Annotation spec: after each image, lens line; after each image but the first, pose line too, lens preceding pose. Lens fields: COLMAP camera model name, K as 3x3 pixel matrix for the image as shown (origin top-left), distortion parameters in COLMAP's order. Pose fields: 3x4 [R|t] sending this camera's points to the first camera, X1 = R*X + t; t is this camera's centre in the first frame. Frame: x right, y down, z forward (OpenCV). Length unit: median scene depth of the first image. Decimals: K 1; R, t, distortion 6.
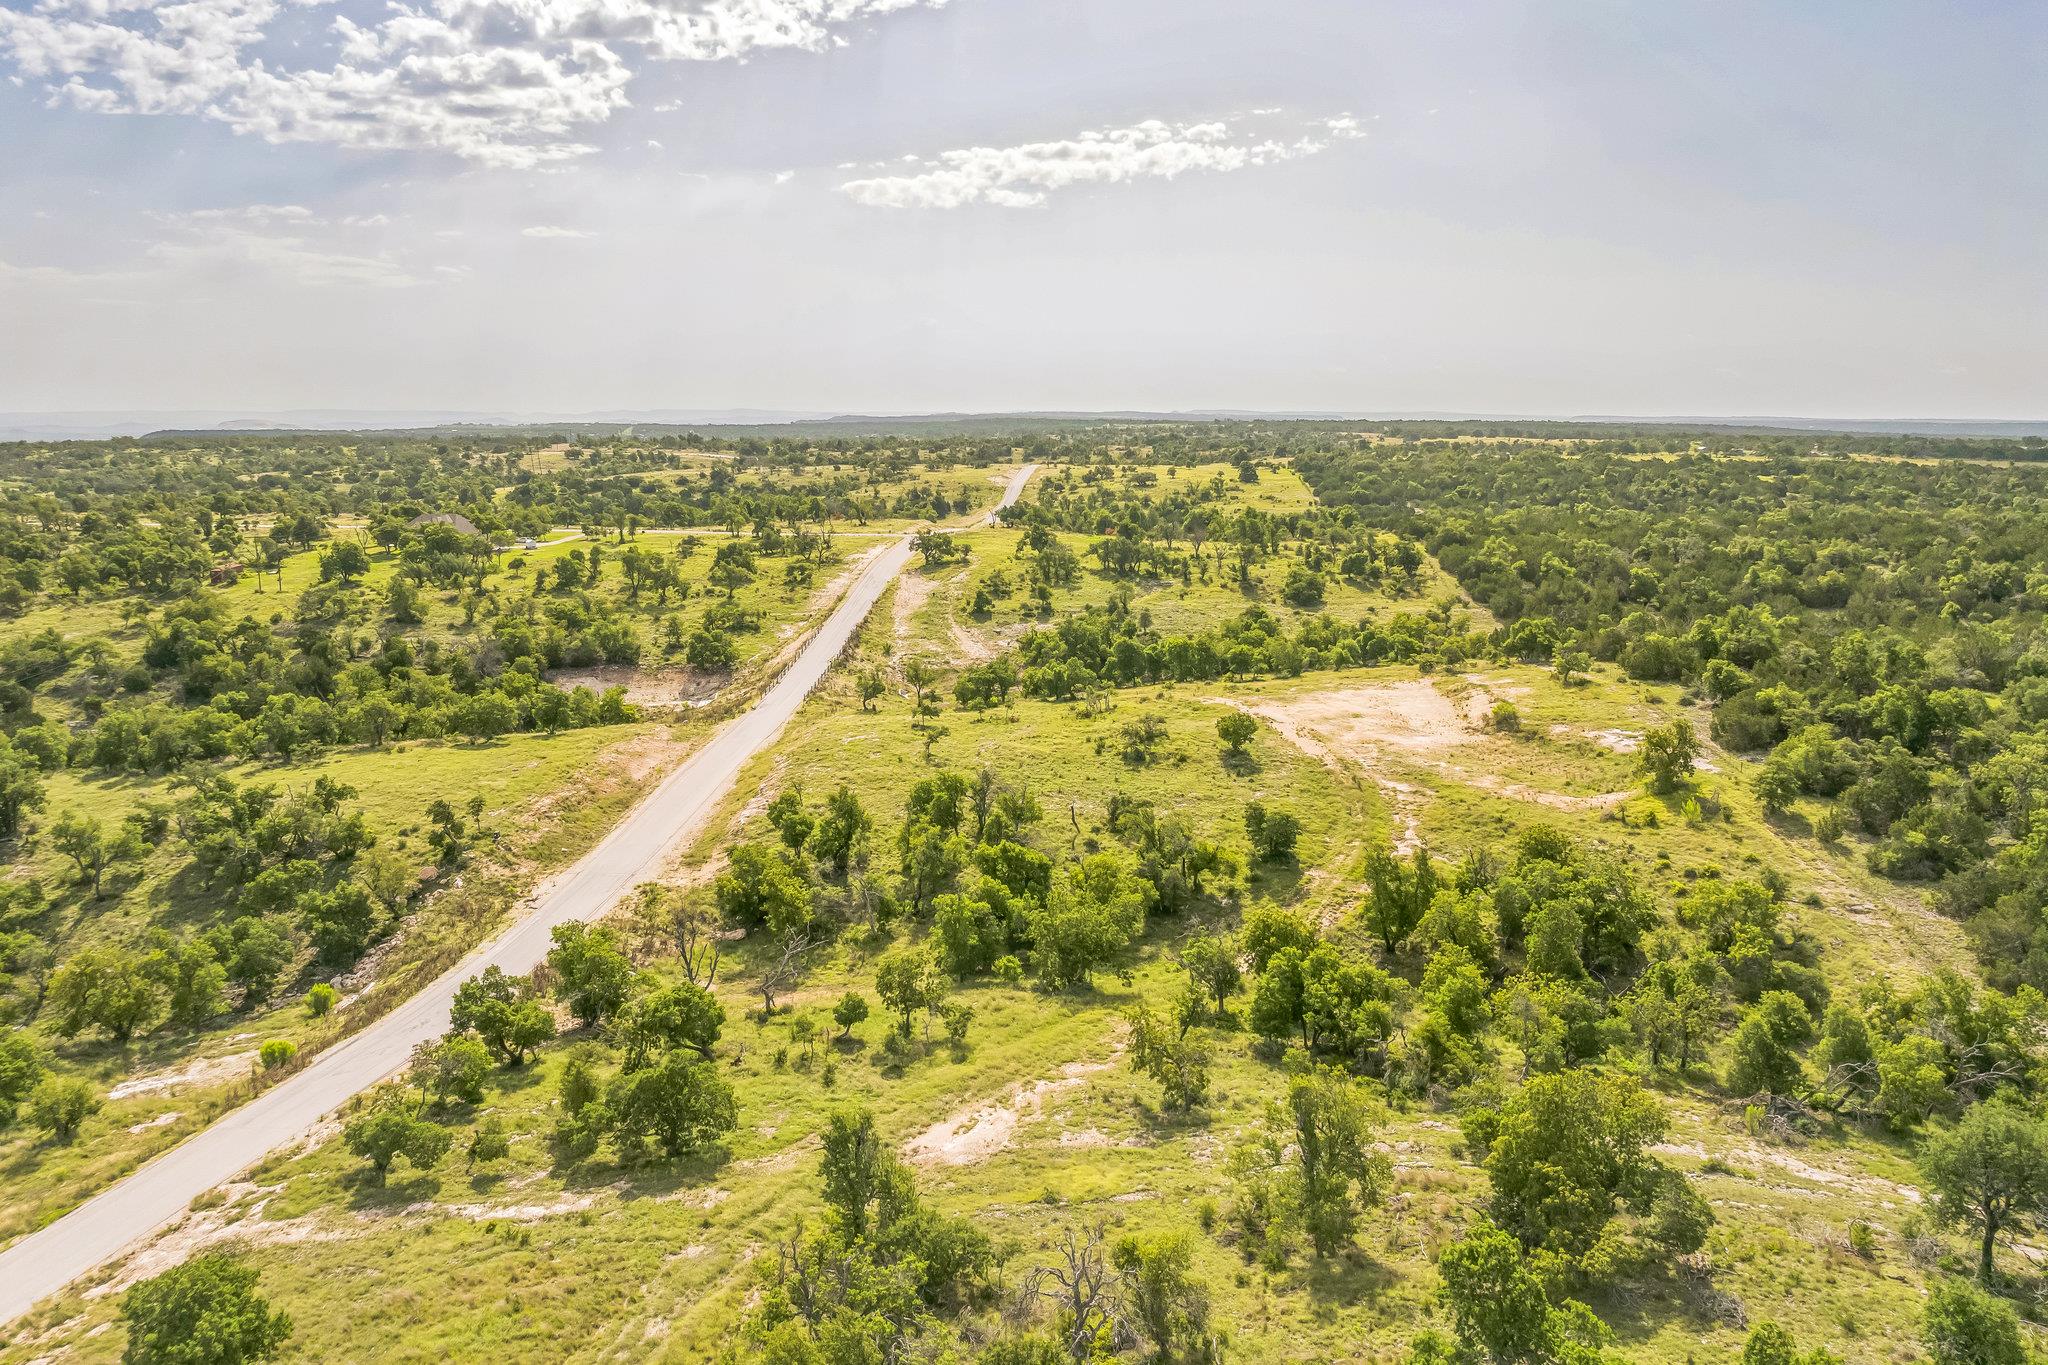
lens RADIAL K [[1448.9, 0, 1013.5], [0, 1448.9, 679.2], [0, 0, 1]] dist [-0.001955, -0.072240]
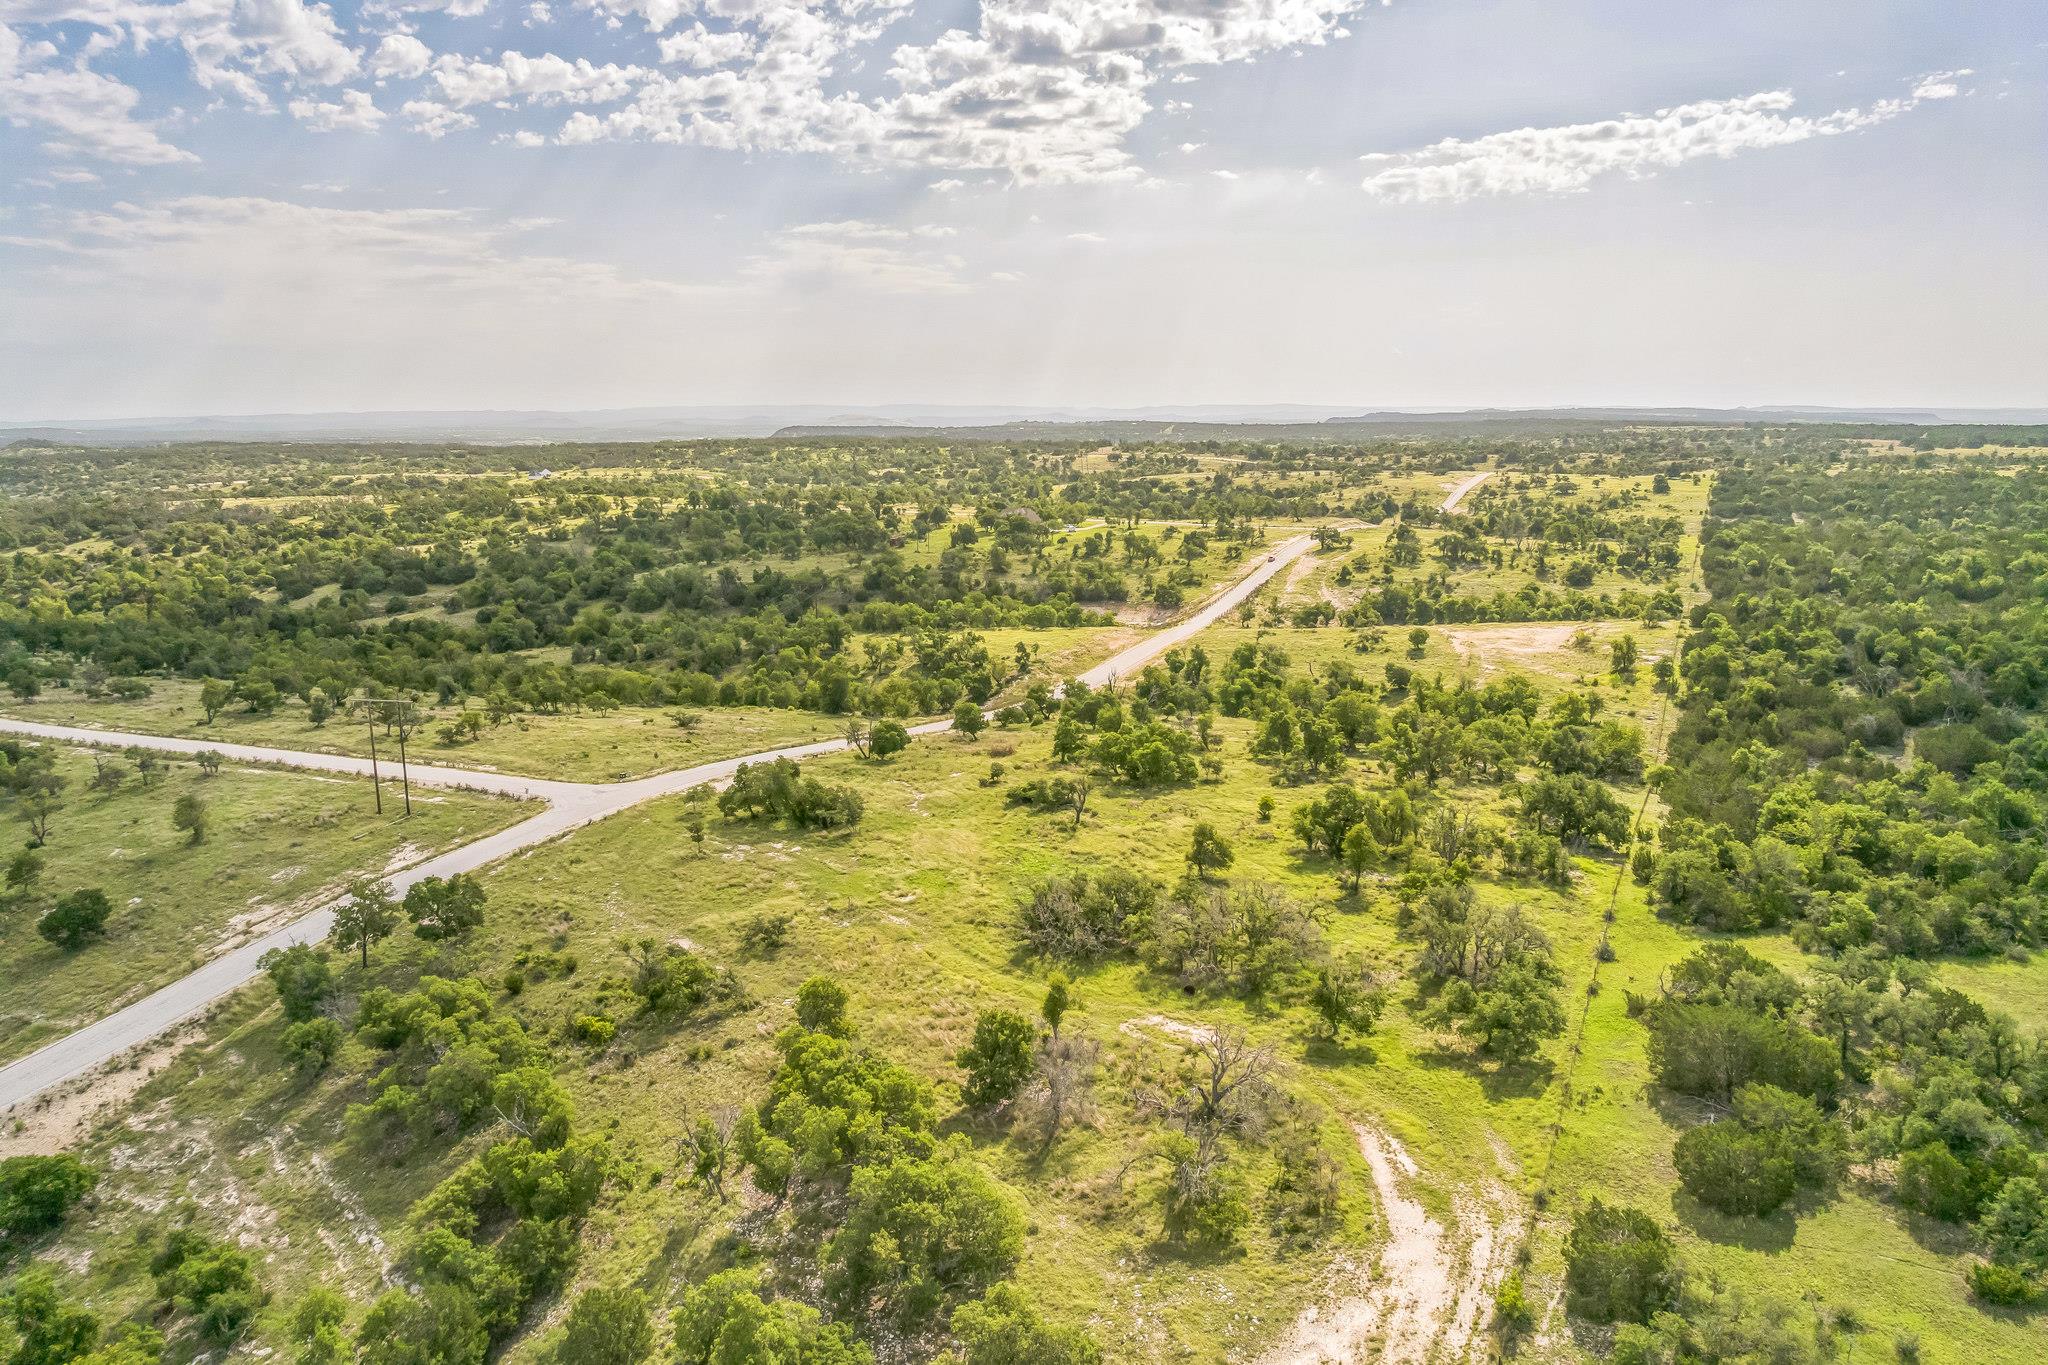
lens RADIAL K [[1387.8, 0, 1013.7], [0, 1387.8, 715.1], [0, 0, 1]] dist [-0.026797, -0.003079]
pose [[0.932526, 0.072918, -0.353663, 0.166658], [-0.060115, 0.997081, 0.047069, 0.044939], [0.356063, -0.022632, 0.934188, -0.468126]]
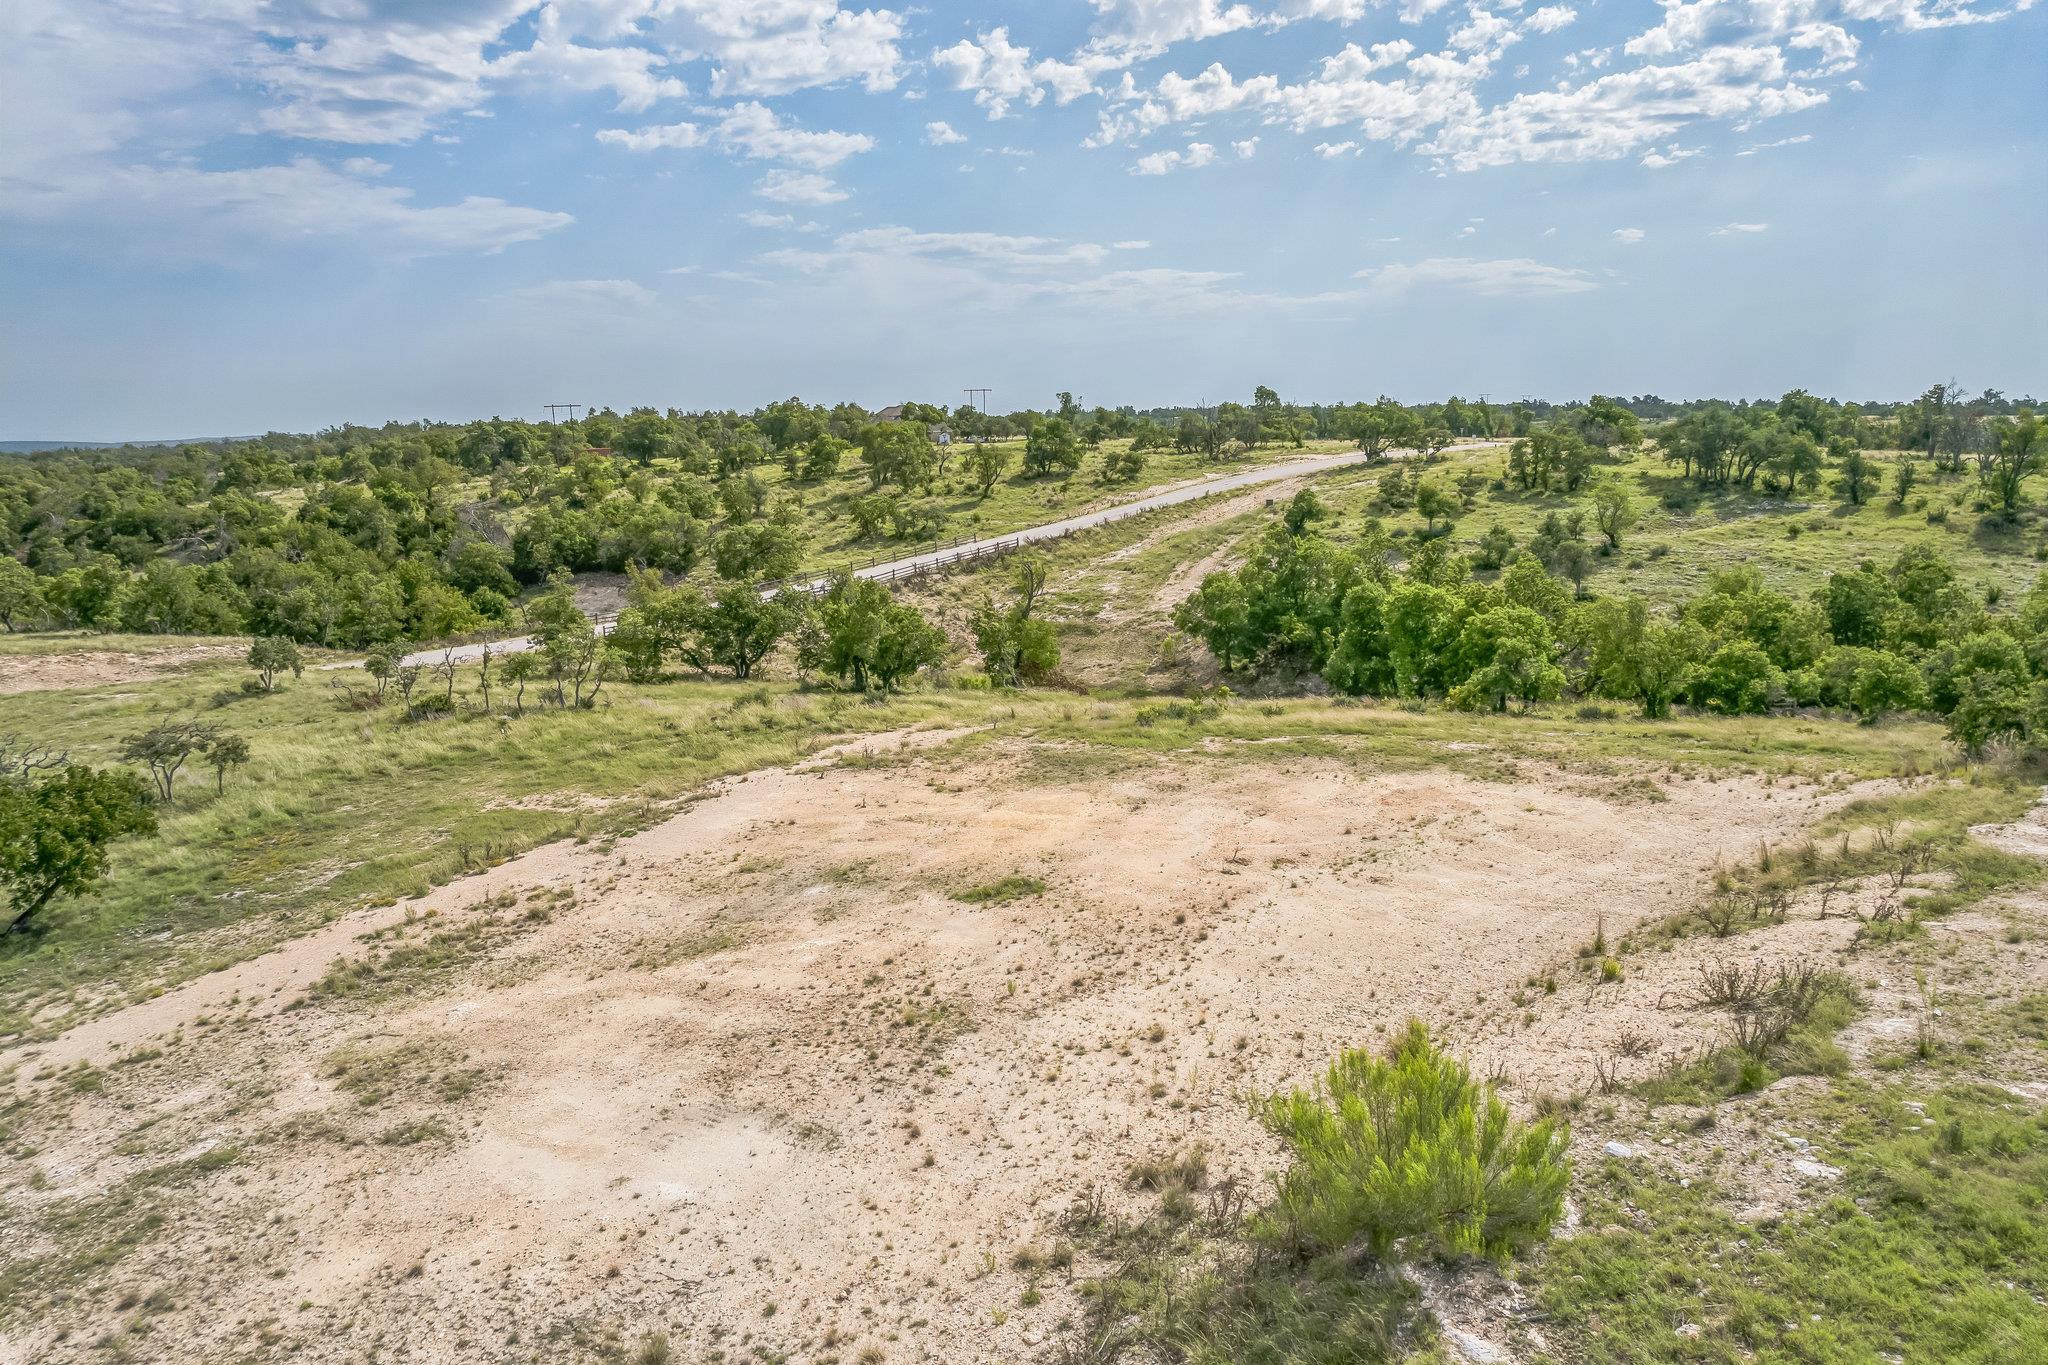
lens RADIAL K [[1438.3, 0, 1024.0], [0, 1438.3, 682.5], [0, 0, 1]] dist [-0.029450, -0.009256]
pose [[0.752837, 0.112651, -0.648495, 0.215601], [-0.109611, 0.992945, 0.045238, -0.006718], [0.649015, 0.037025, 0.759874, 0.513398]]
